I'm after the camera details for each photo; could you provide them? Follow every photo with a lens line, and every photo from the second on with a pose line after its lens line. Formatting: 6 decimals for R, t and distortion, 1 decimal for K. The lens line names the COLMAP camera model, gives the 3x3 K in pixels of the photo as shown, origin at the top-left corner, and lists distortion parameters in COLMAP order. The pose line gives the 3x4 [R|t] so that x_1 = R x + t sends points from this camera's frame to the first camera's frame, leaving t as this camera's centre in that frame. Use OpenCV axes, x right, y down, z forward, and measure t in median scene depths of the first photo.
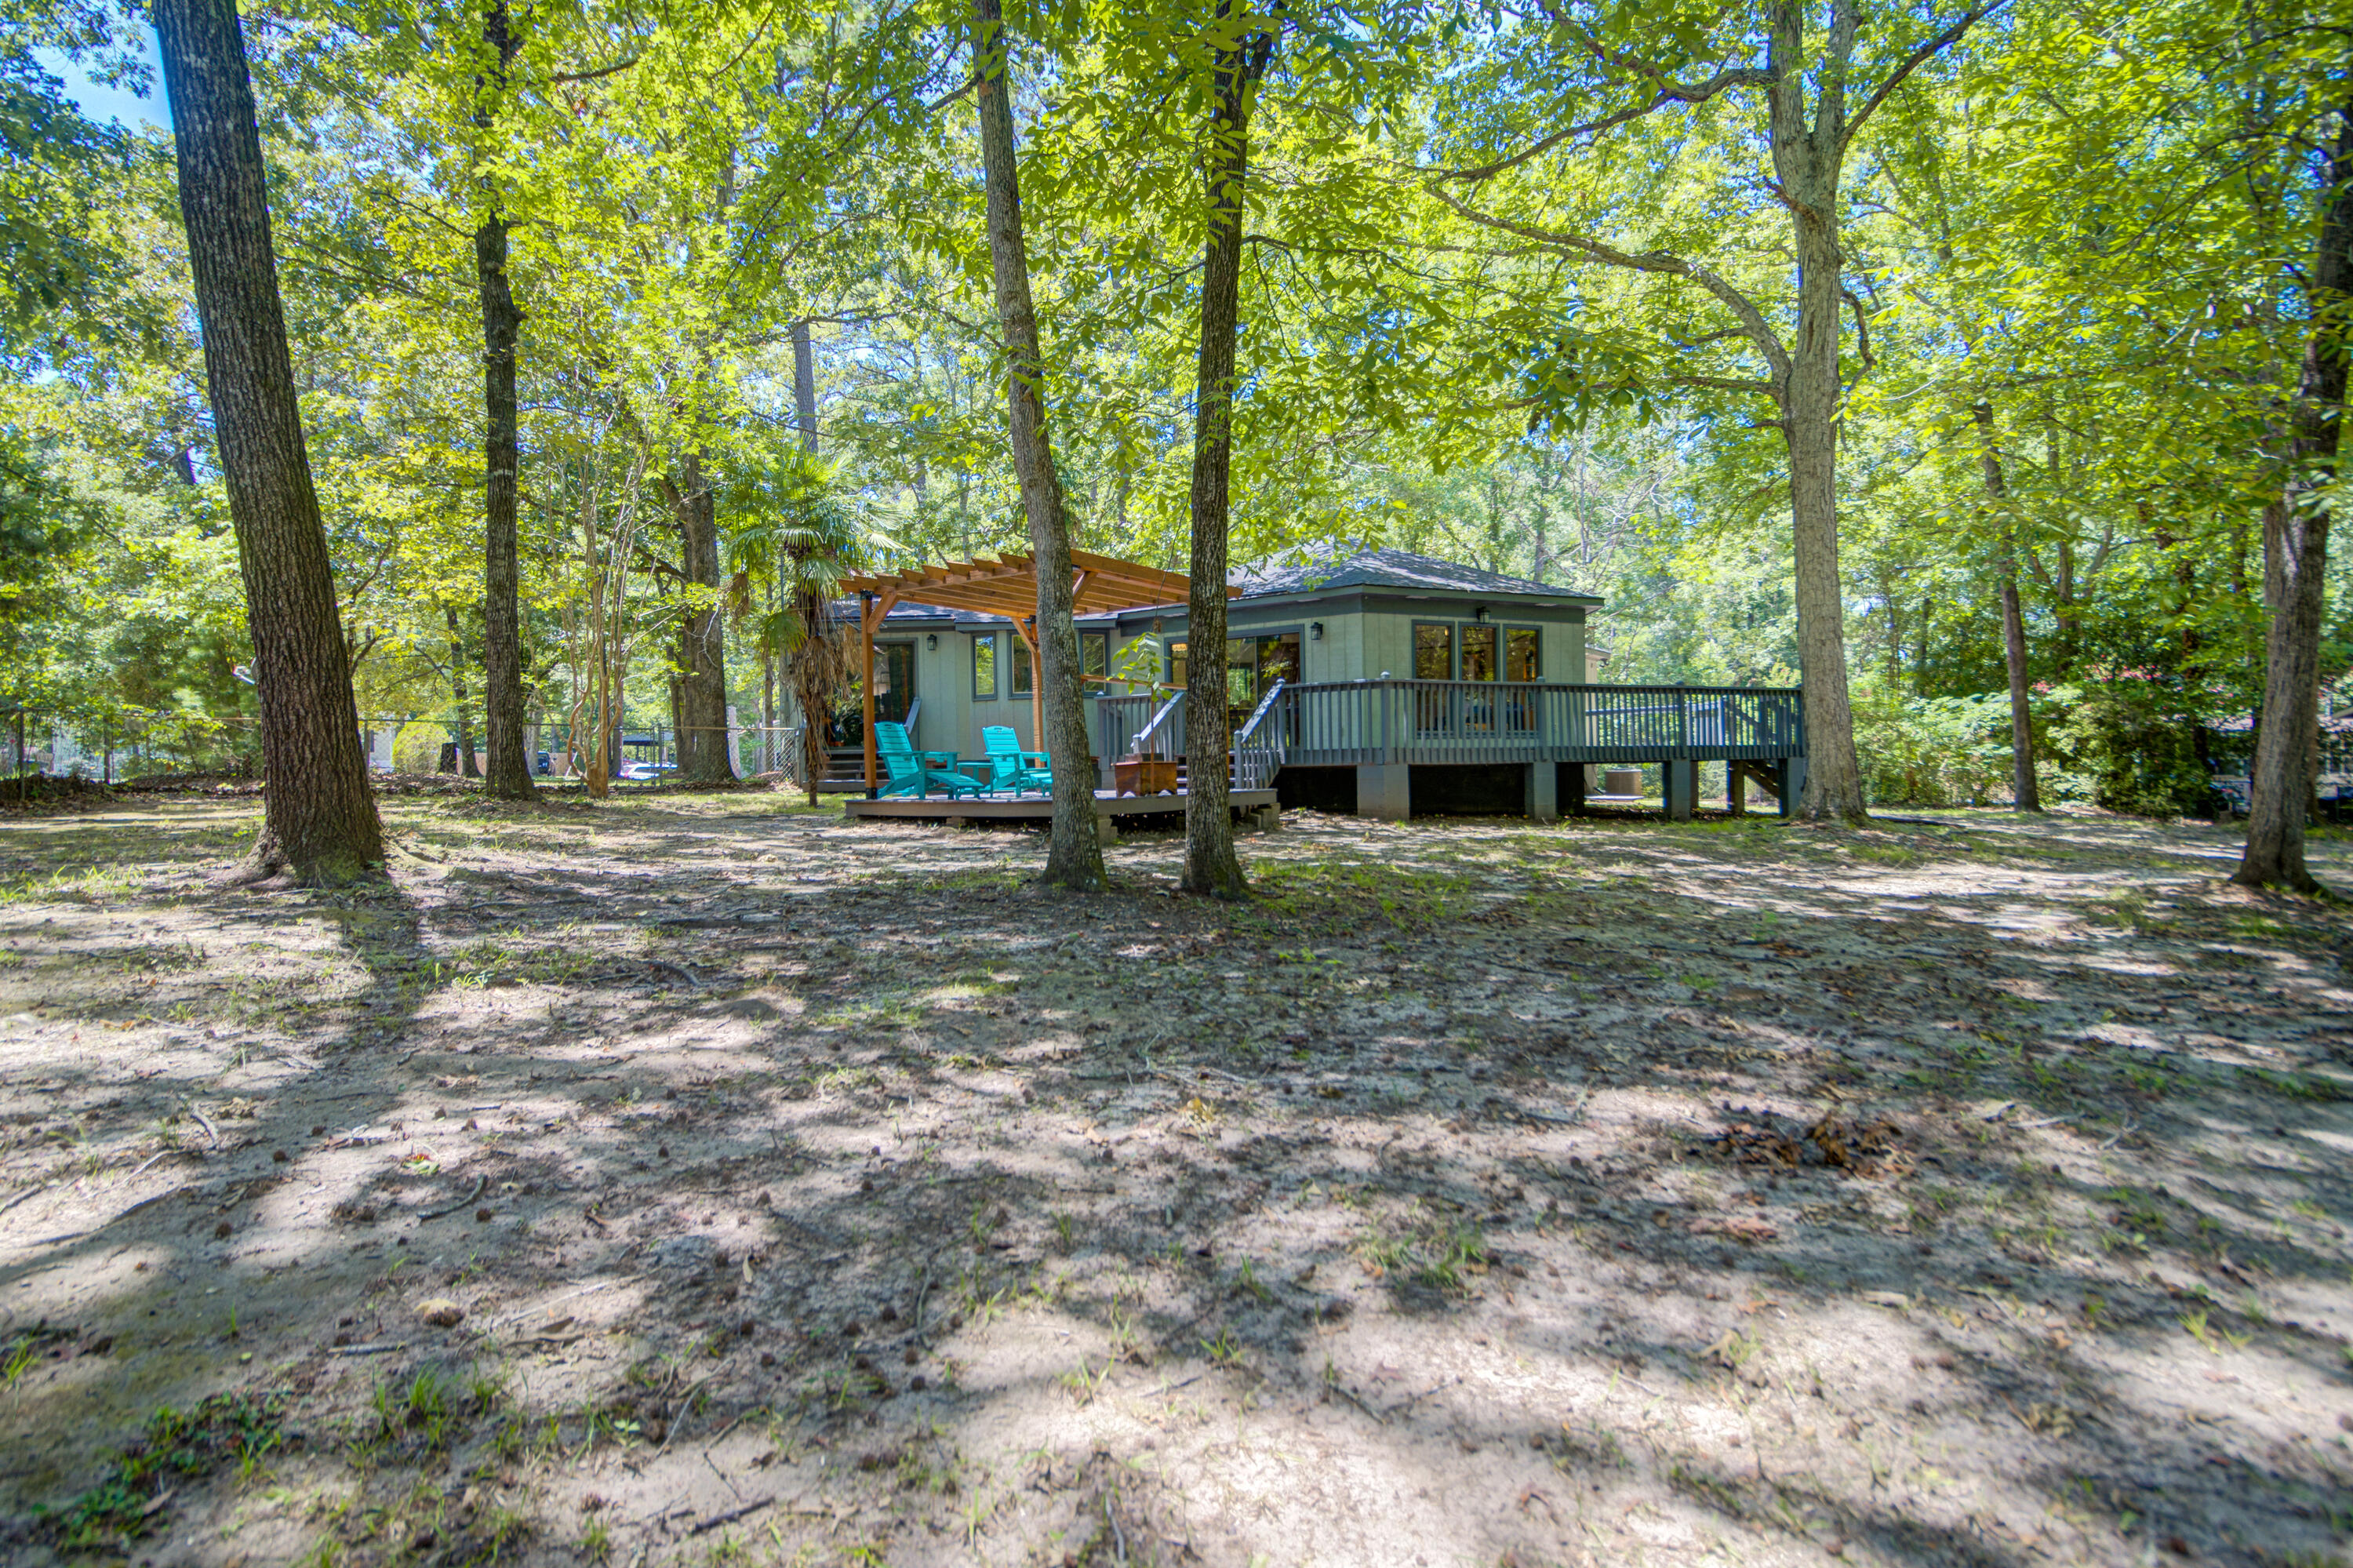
lens RADIAL K [[1209.0, 0, 1176.7], [0, 1209.0, 784.5], [0, 0, 1]] dist [0.000424, 0.000013]
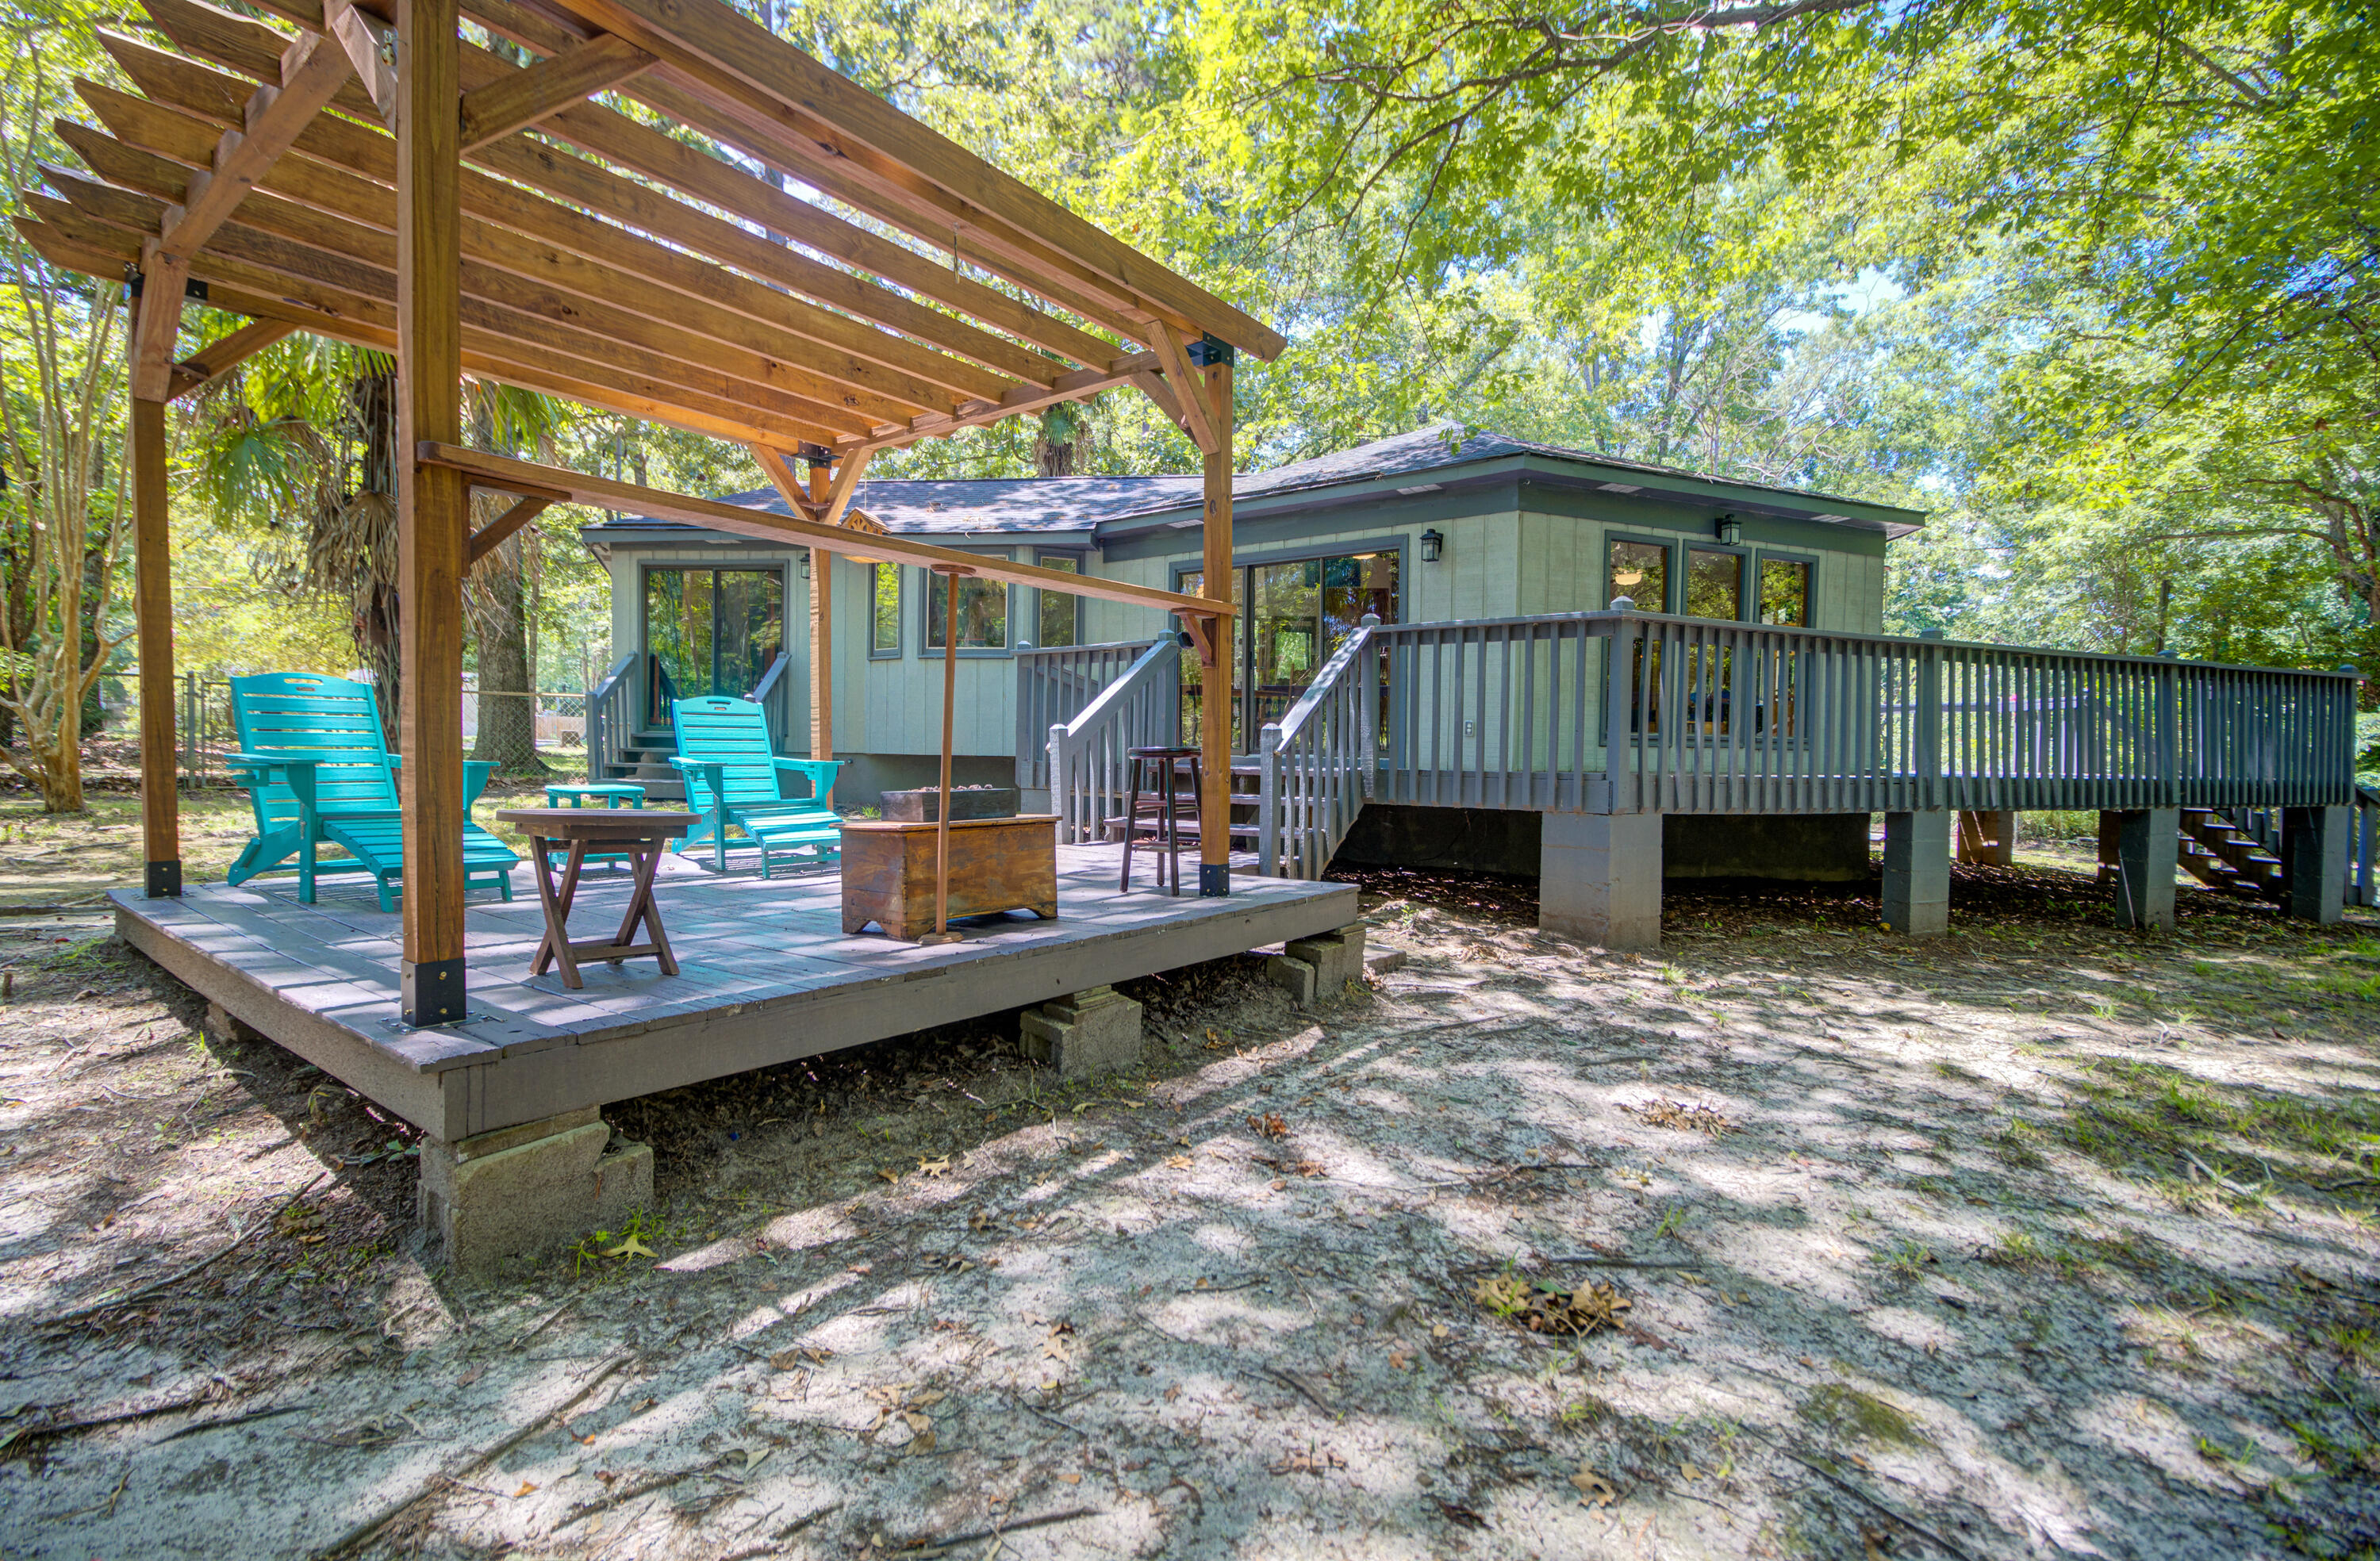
lens RADIAL K [[1089.7, 0, 1194.9], [0, 1089.7, 779.2], [0, 0, 1]] dist [-0.012079, 0.008158]
pose [[0.998339, 0.033057, -0.047192, 0.036148], [-0.032305, 0.999340, 0.016612, -0.025596], [0.047710, -0.015059, 0.998748, 0.510723]]
